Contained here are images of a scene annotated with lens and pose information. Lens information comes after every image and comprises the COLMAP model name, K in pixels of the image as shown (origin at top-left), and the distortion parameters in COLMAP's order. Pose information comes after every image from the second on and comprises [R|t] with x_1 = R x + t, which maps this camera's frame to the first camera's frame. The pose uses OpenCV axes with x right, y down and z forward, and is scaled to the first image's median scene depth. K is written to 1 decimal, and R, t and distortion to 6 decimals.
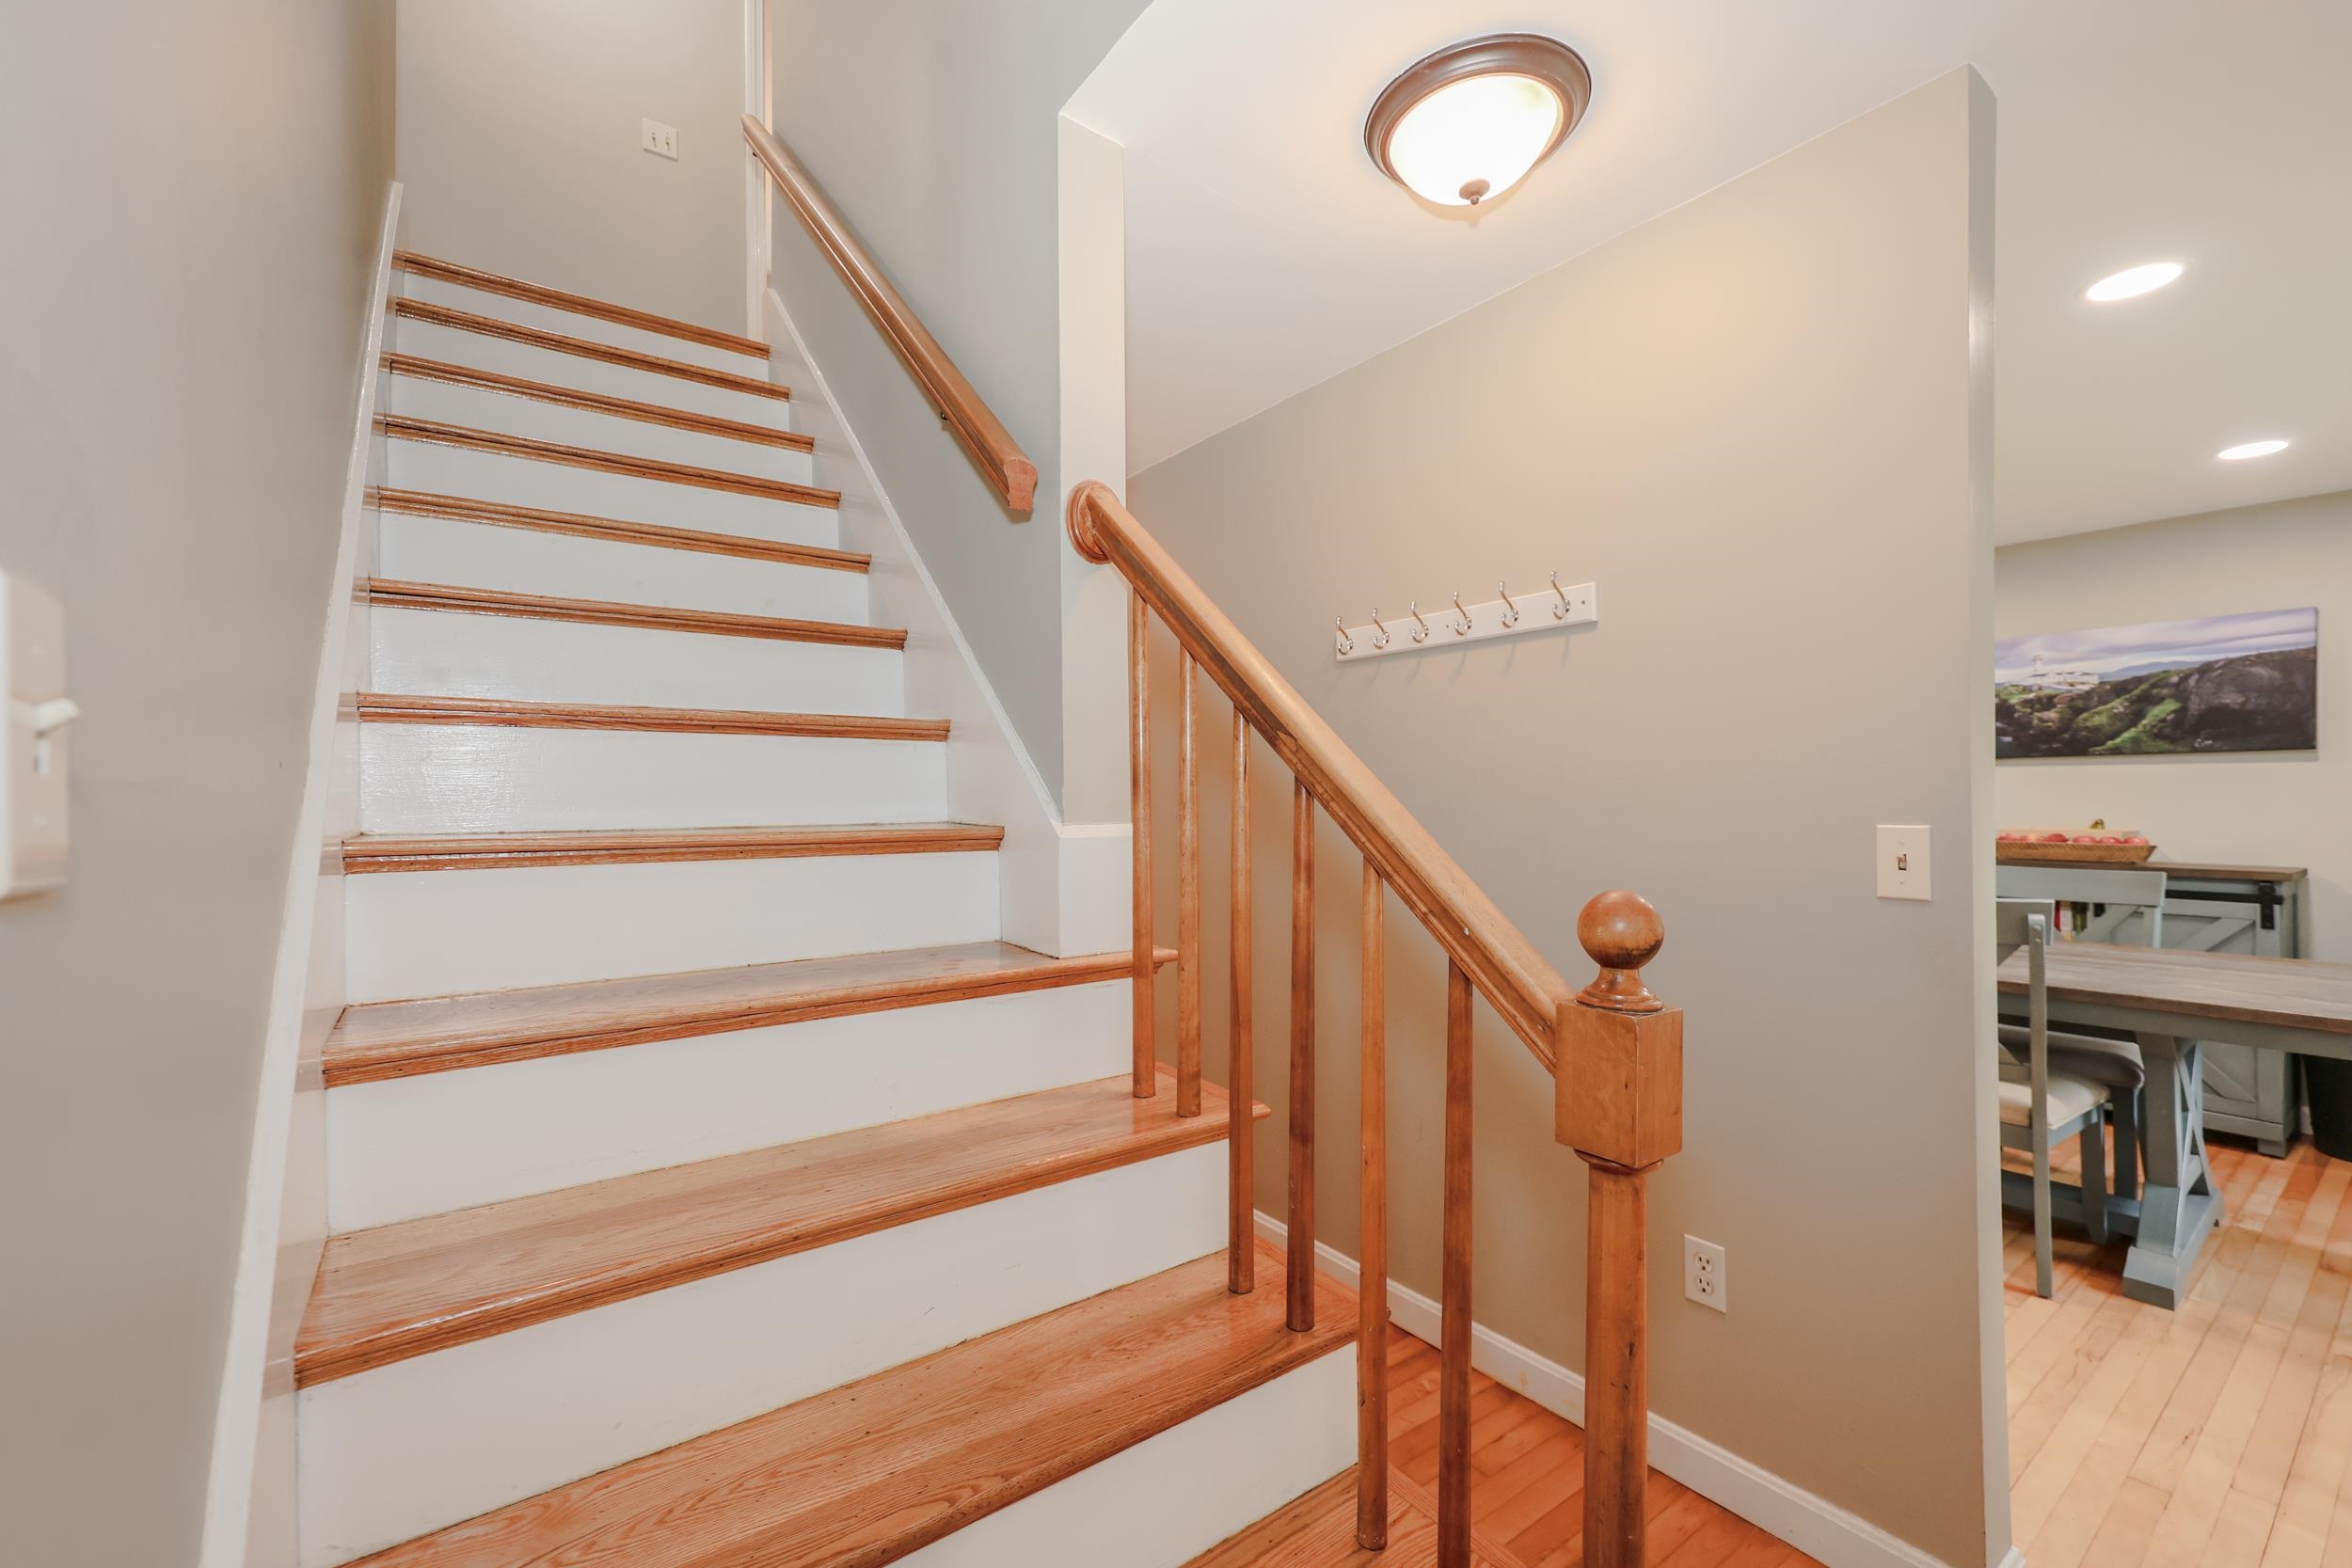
lens RADIAL K [[985.4, 0, 1142.7], [0, 985.4, 785.3], [0, 0, 1]] dist [-0.001362, -0.000281]
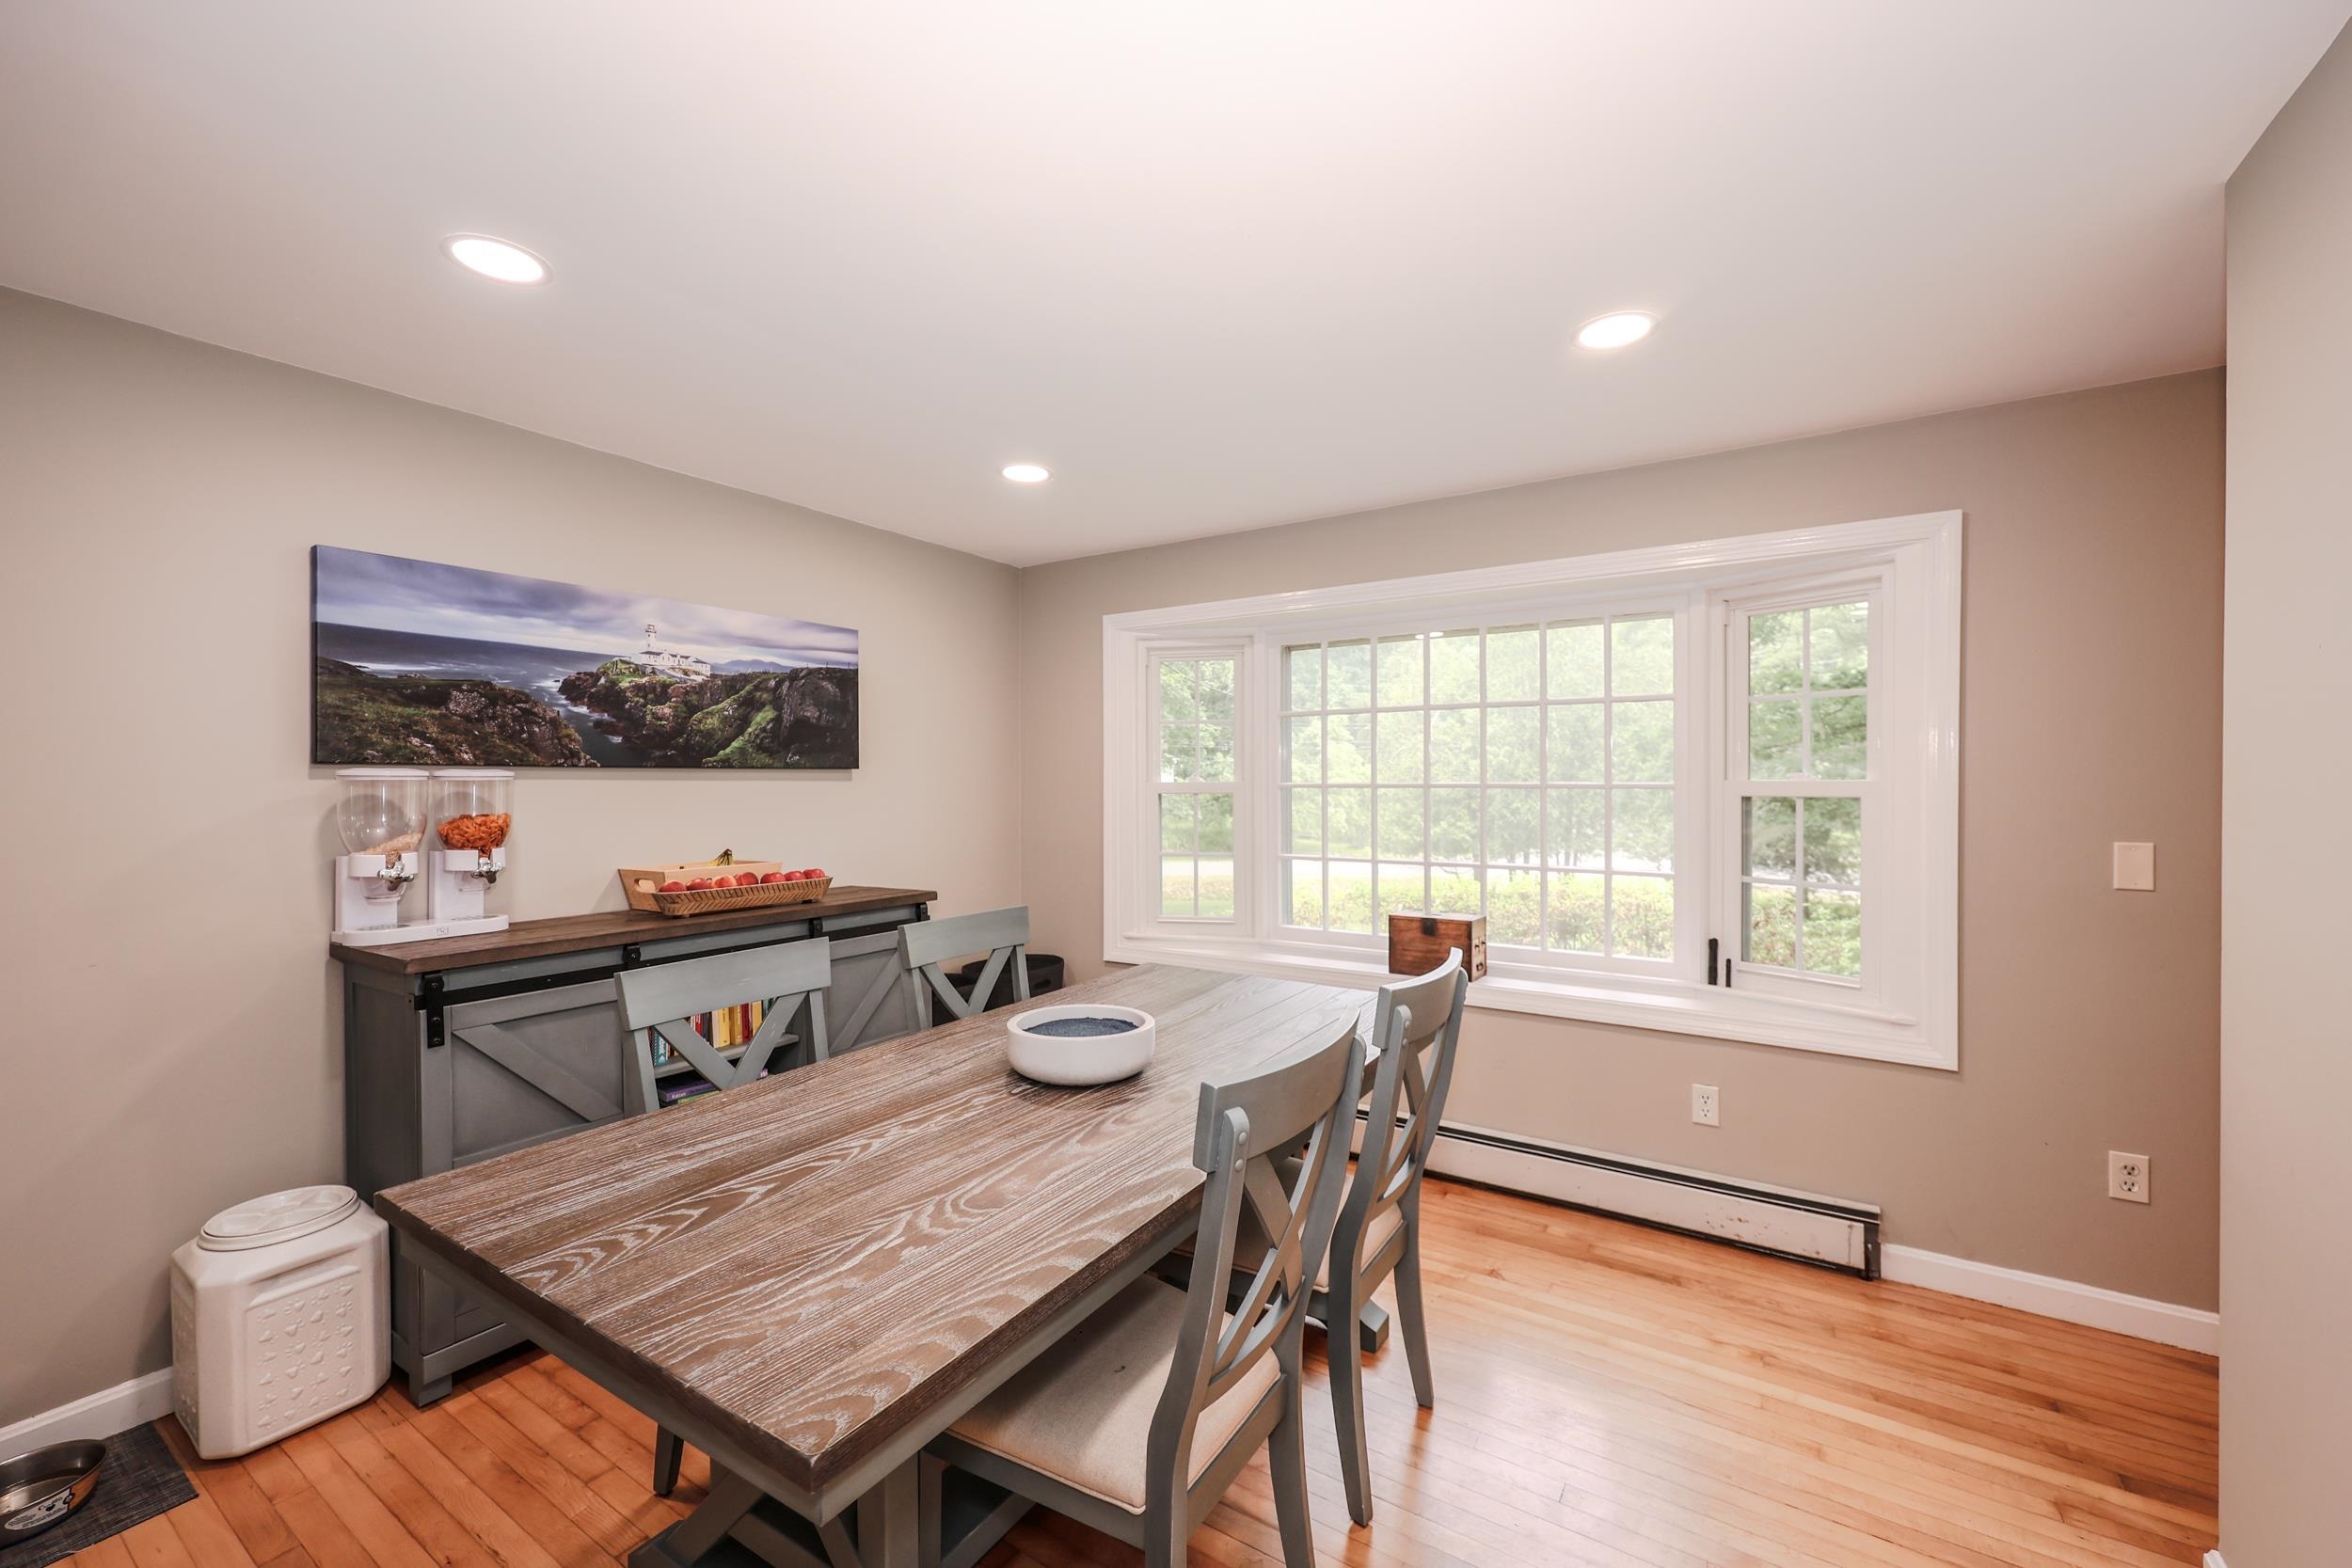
lens RADIAL K [[949.0, 0, 1180.1], [0, 949.0, 787.3], [0, 0, 1]] dist [0.010389, -0.000264]
pose [[-0.370847, -0.001270, 0.928693, 0.135619], [-0.005808, 0.999983, -0.000952, -0.017134], [-0.928676, -0.005747, -0.370848, 0.960089]]
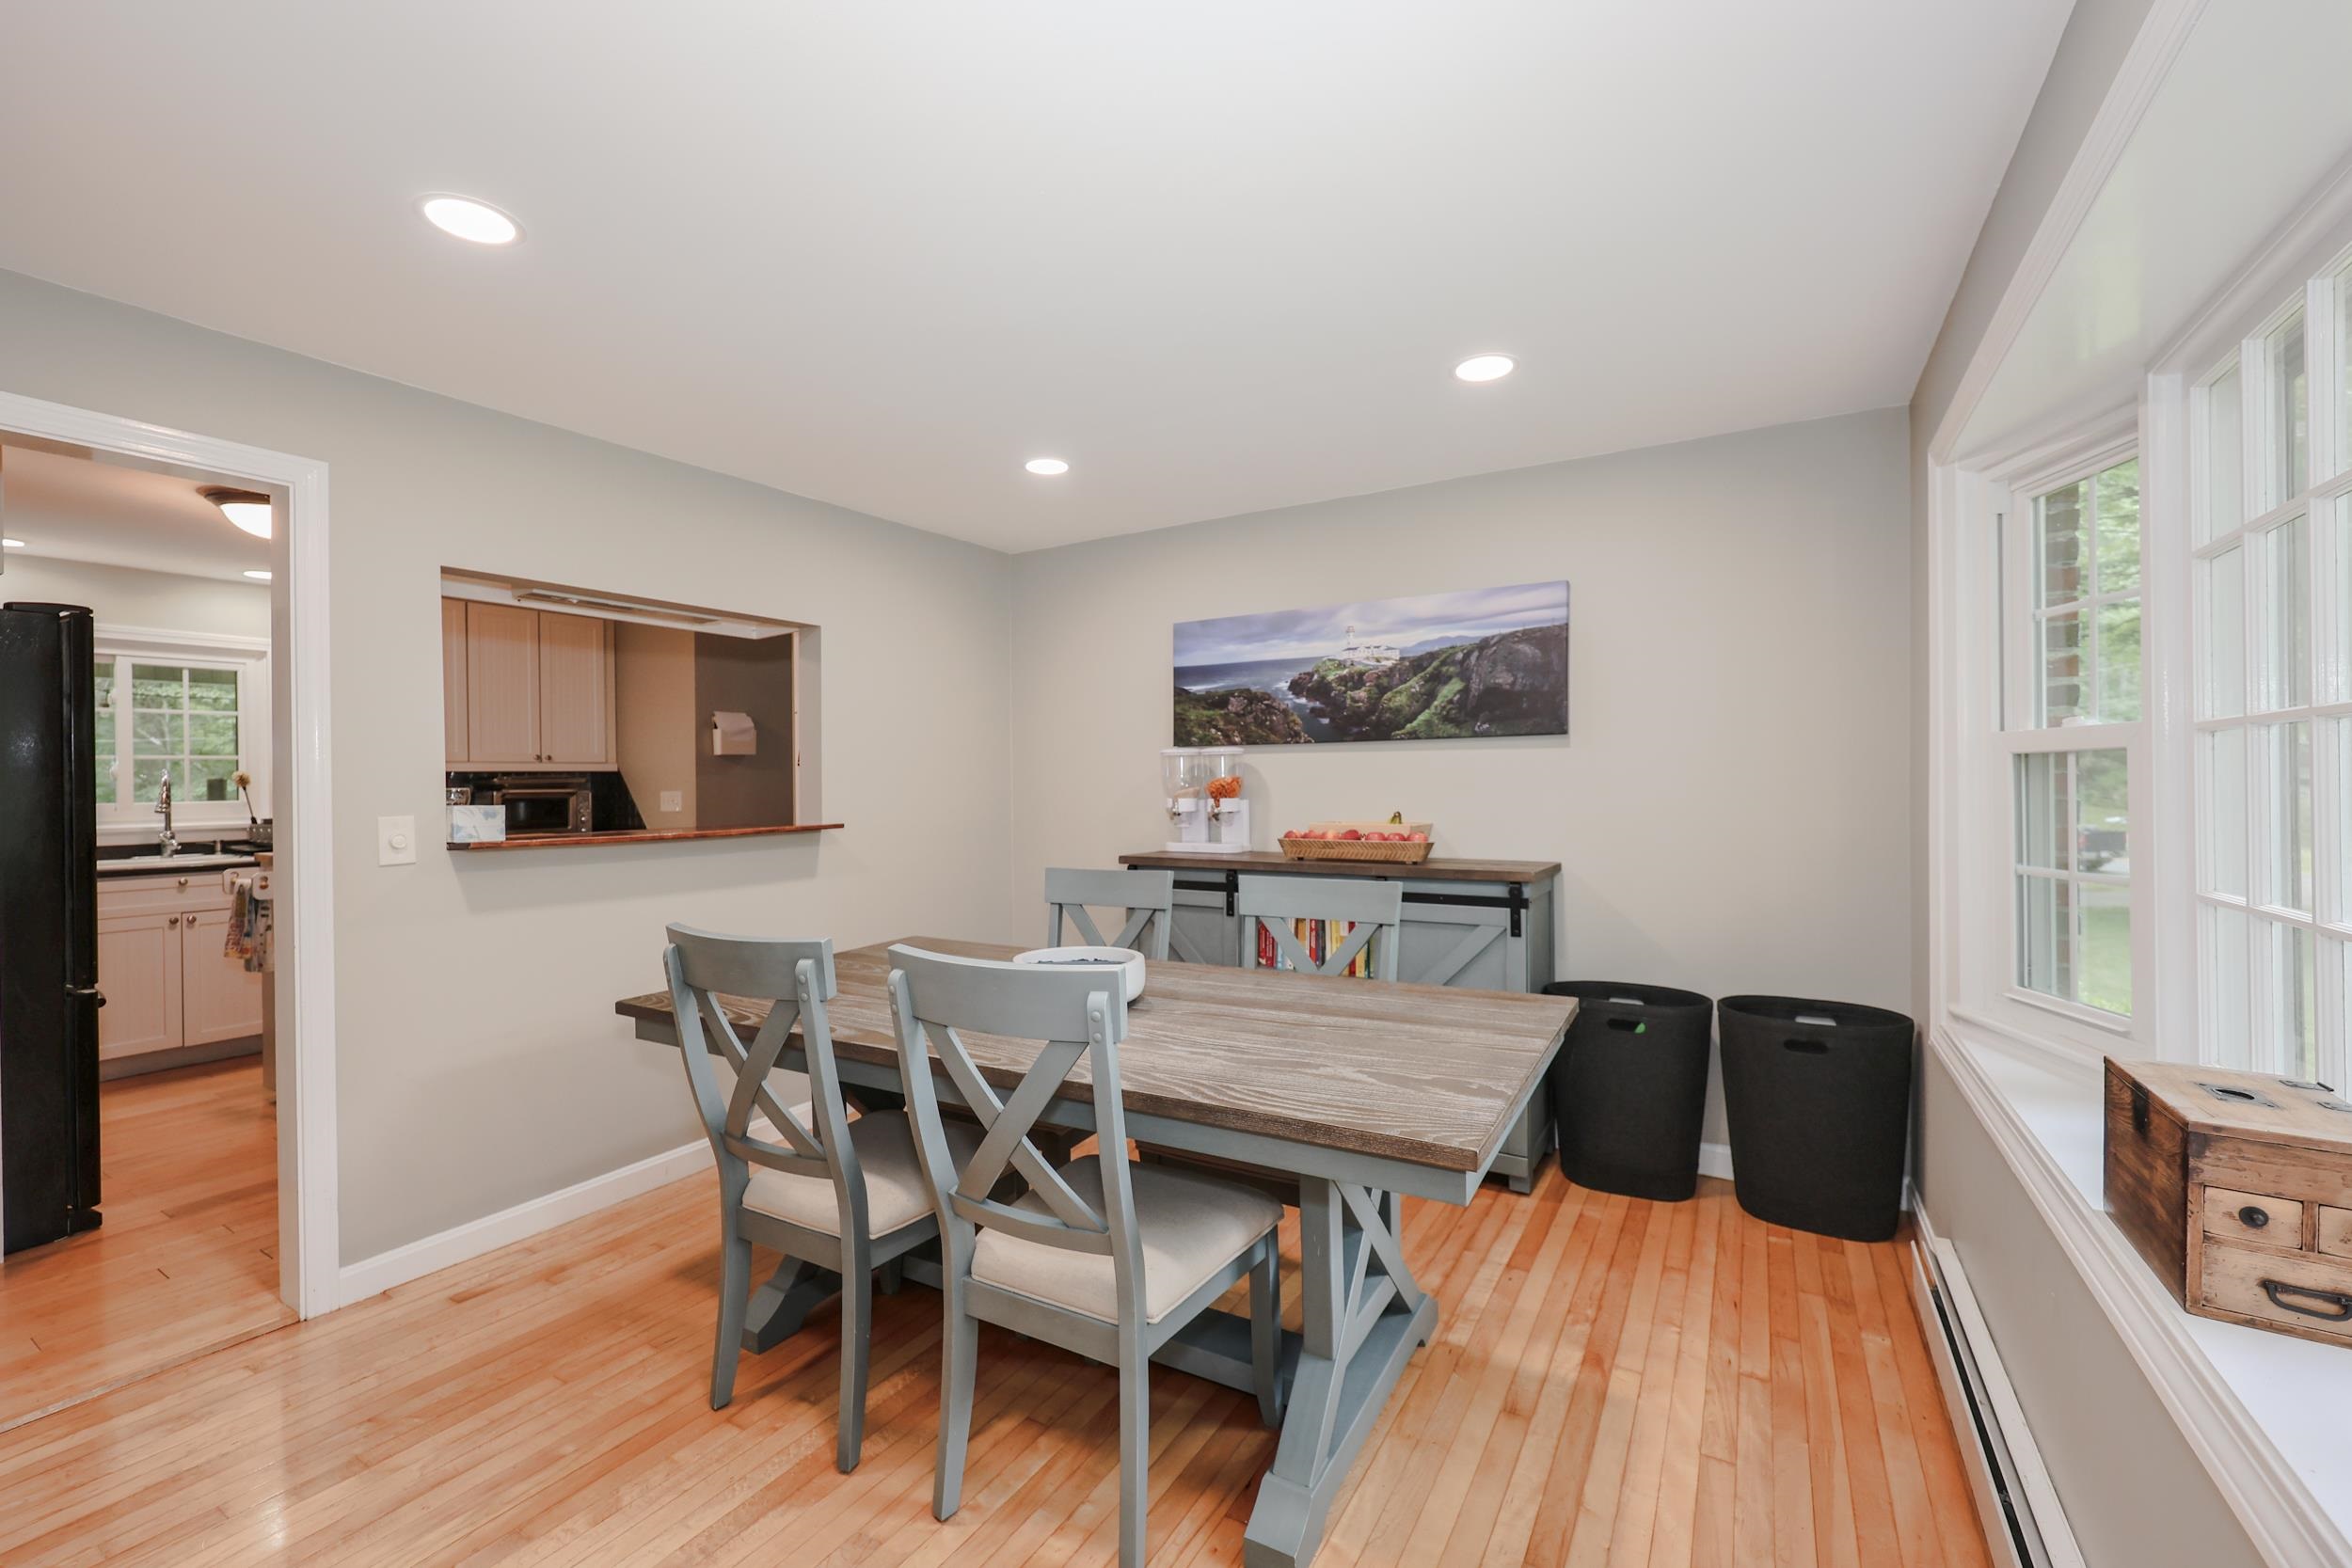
lens RADIAL K [[985.4, 0, 1178.4], [0, 985.4, 781.7], [0, 0, 1]] dist [-0.001362, -0.000281]
pose [[0.915621, -0.004913, 0.402012, 0.440781], [0.001999, 0.999969, 0.007667, 0.000071], [-0.402037, -0.006216, 0.915602, 0.270006]]
